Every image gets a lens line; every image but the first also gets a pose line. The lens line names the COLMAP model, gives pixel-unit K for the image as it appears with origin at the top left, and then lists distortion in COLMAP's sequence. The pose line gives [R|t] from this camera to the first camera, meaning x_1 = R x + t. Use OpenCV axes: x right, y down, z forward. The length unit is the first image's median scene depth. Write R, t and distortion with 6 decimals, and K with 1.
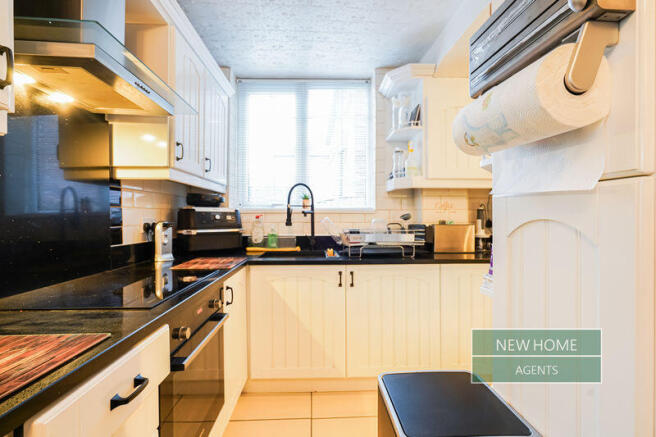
lens RADIAL K [[303.3, 0, 324.9], [0, 303.3, 213.4], [0, 0, 1]] dist [-0.023000, 0.003543]
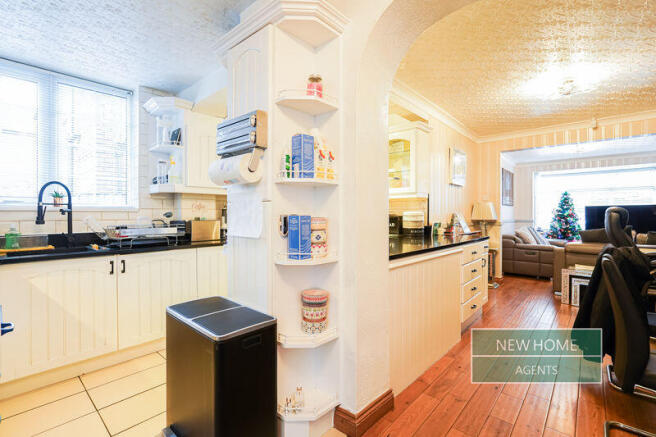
lens RADIAL K [[303.3, 0, 326.3], [0, 303.3, 214.0], [0, 0, 1]] dist [-0.023000, 0.003543]
pose [[0.702947, -0.001344, 0.711241, -0.162622], [-0.004922, 0.999965, 0.006754, -0.003434], [-0.711225, -0.008249, 0.702916, -0.351906]]
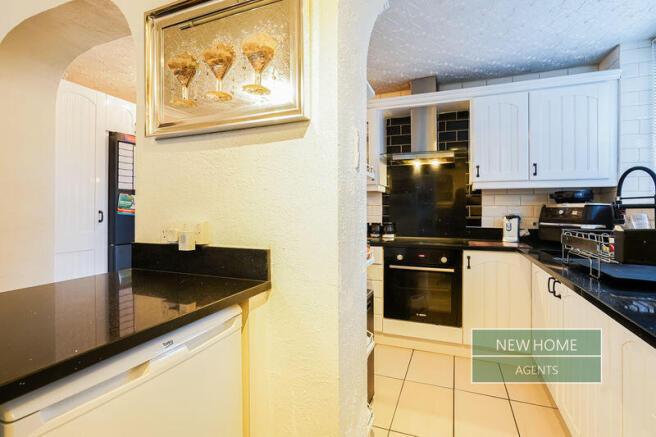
lens RADIAL K [[303.3, 0, 330.2], [0, 303.3, 214.9], [0, 0, 1]] dist [-0.023000, 0.003543]
pose [[-0.429806, 0.004842, -0.902908, 0.939351], [0.001142, 0.999988, 0.004819, 0.015323], [0.902920, 0.001040, -0.429807, 0.688917]]
